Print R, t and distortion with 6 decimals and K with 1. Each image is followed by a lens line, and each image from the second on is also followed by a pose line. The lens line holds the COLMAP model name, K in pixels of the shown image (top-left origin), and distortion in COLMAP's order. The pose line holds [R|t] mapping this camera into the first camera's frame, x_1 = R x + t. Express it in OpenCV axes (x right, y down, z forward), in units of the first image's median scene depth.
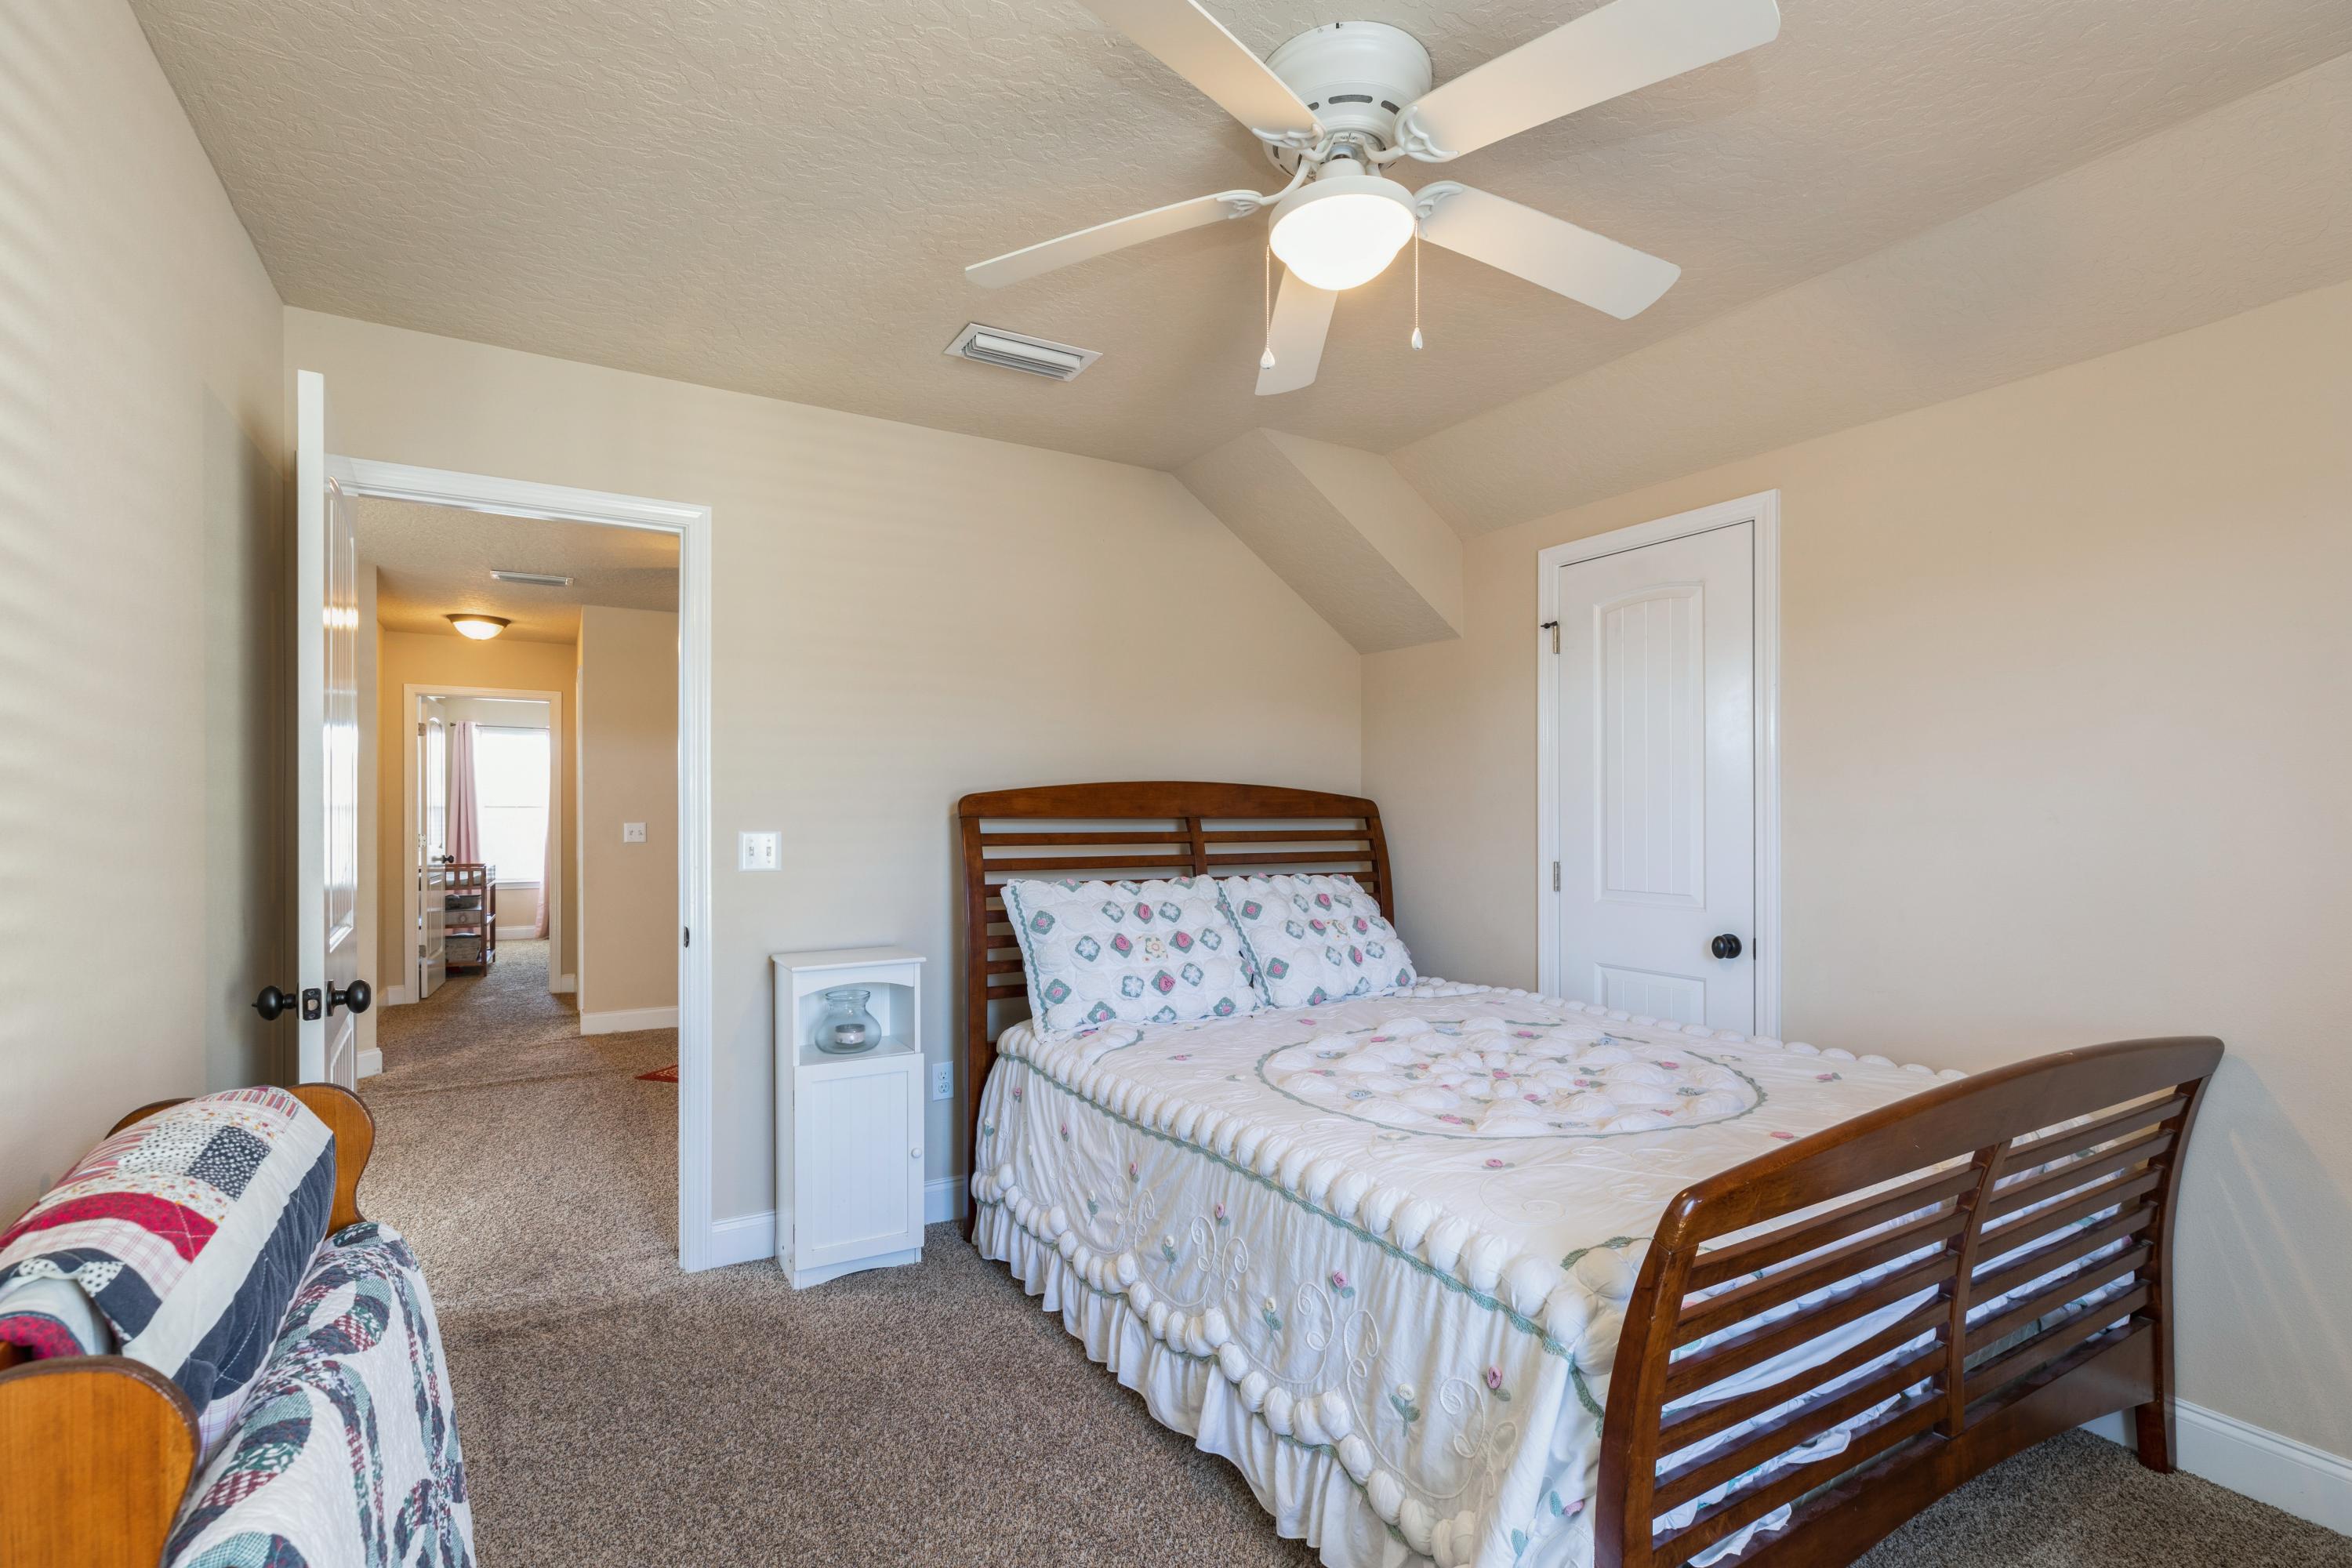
lens RADIAL K [[1050.5, 0, 1164.1], [0, 1050.5, 805.0], [0, 0, 1]] dist [0.002146, -0.000047]
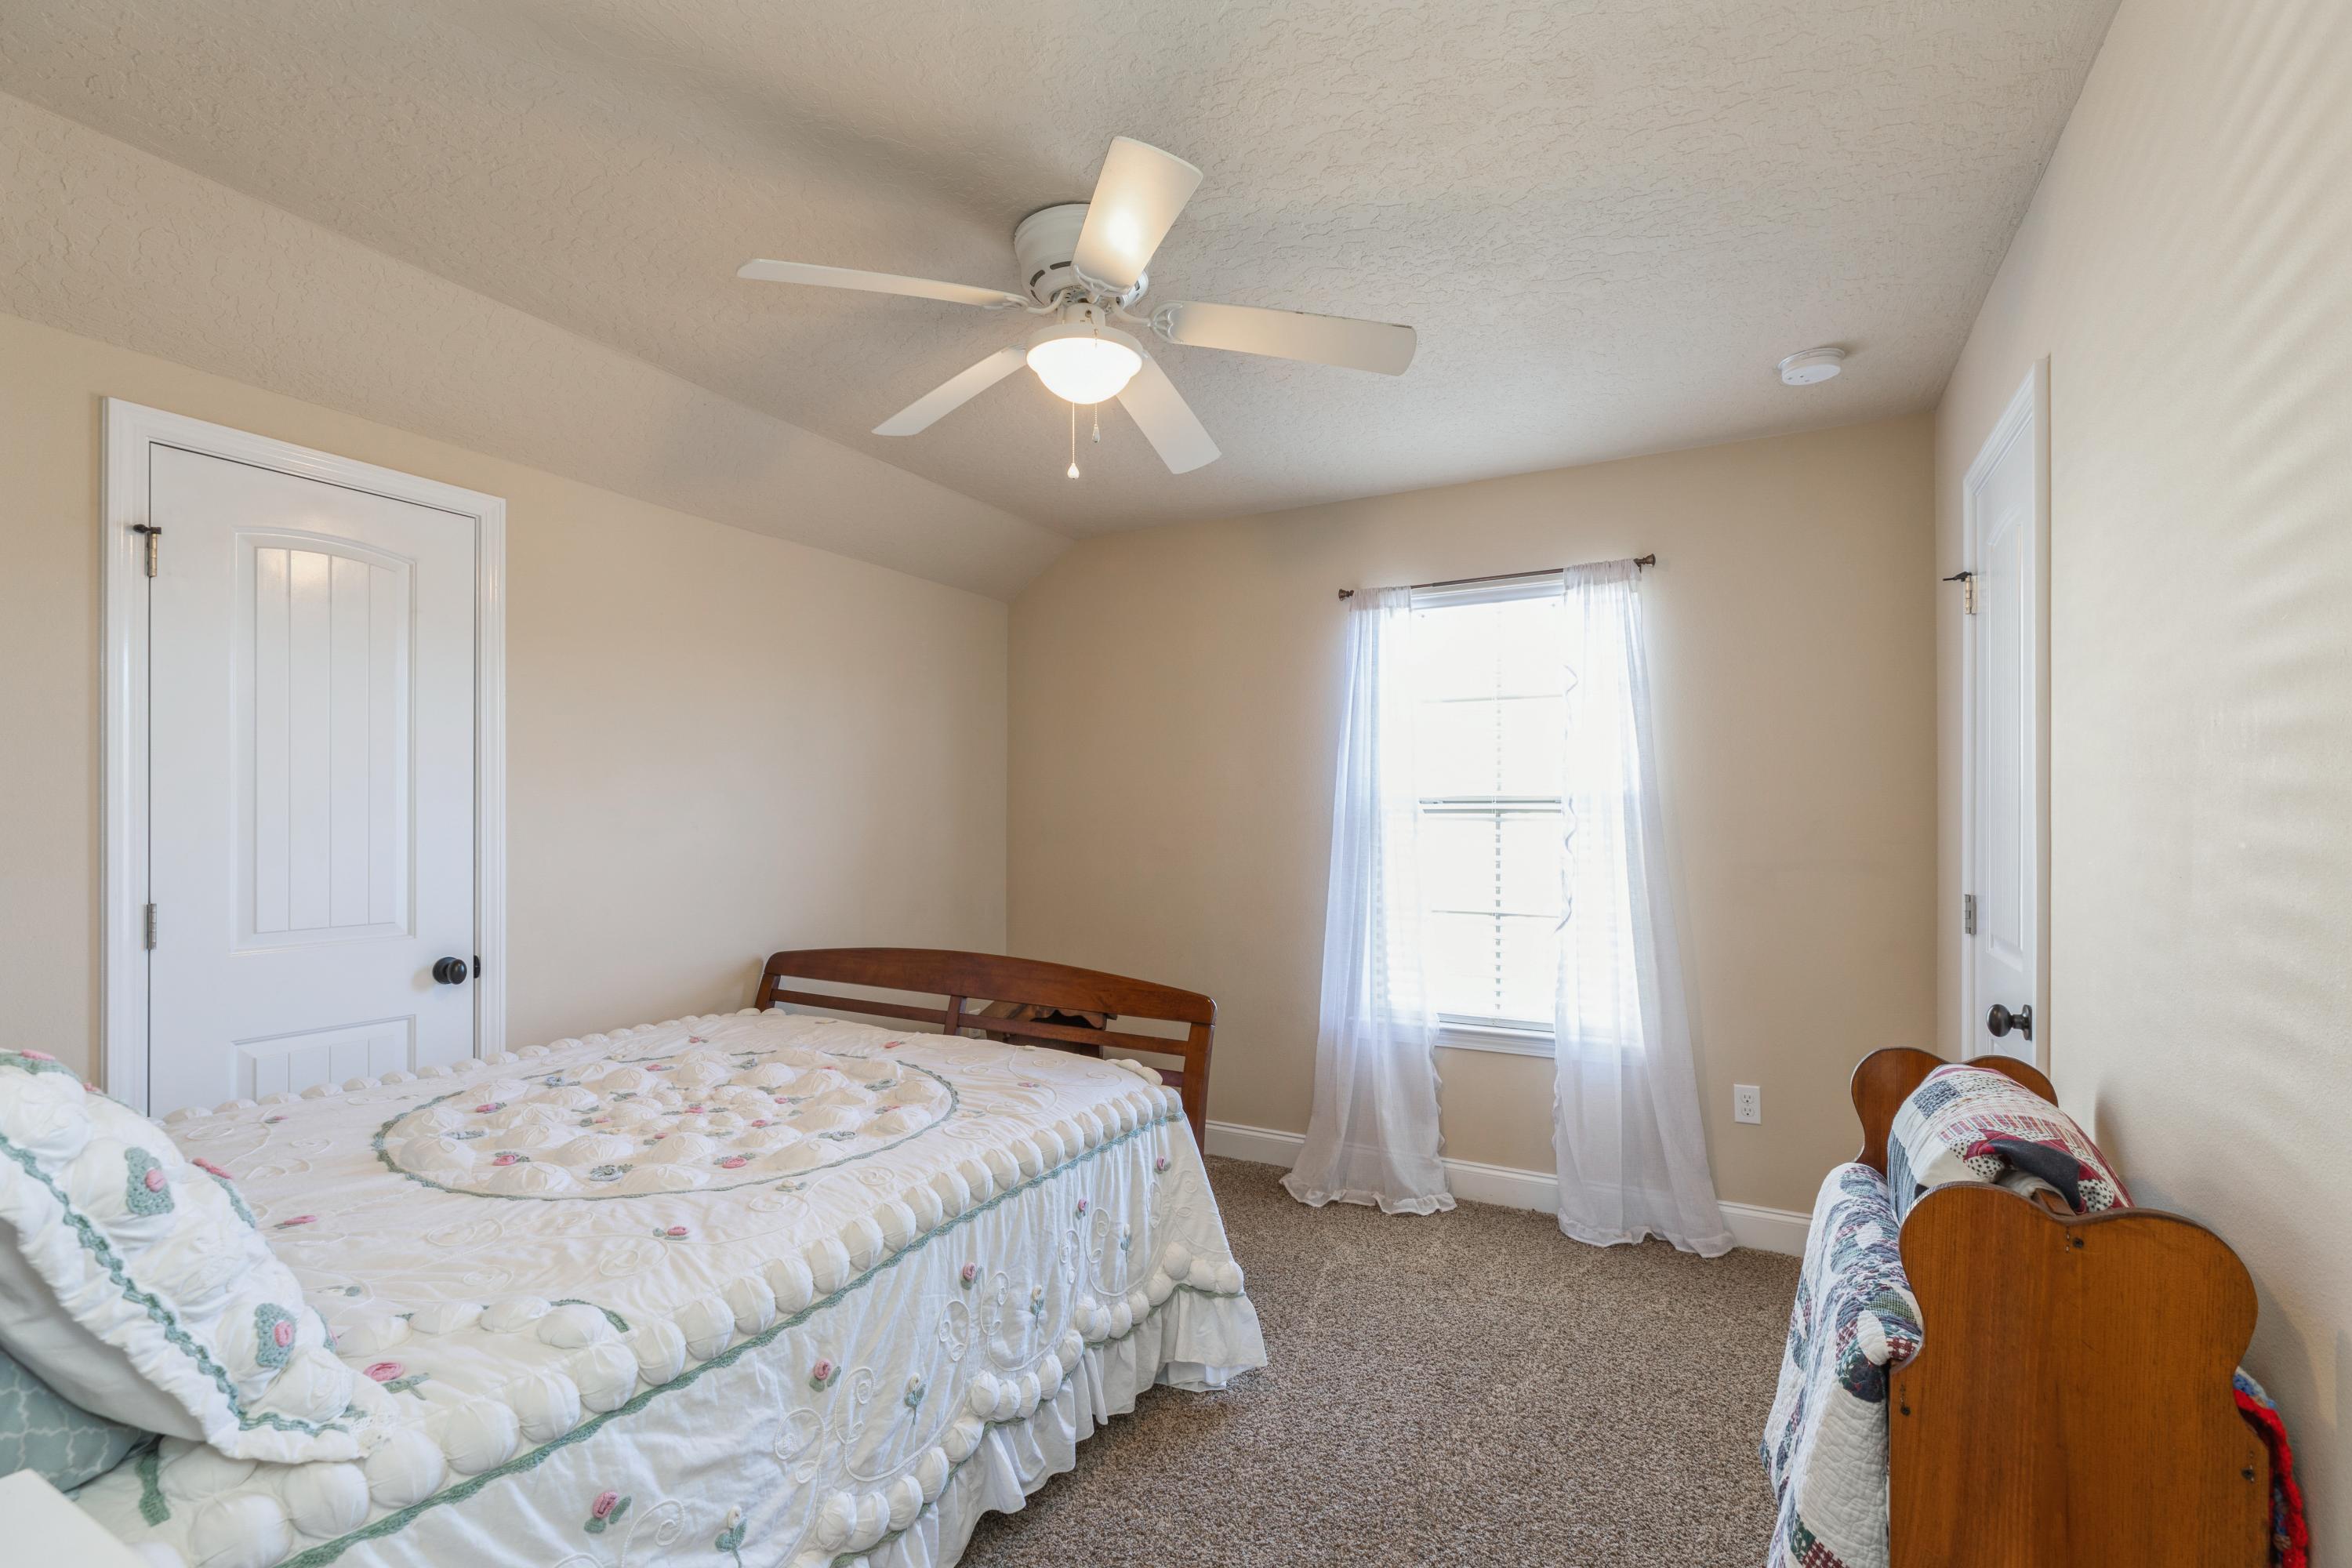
lens RADIAL K [[1050.5, 0, 1164.1], [0, 1050.5, 805.0], [0, 0, 1]] dist [0.002146, -0.000047]
pose [[-0.501472, 0.010541, 0.865109, -0.757696], [-0.006986, 0.999844, -0.016232, 0.000861], [-0.865145, -0.014184, -0.501320, 1.223574]]
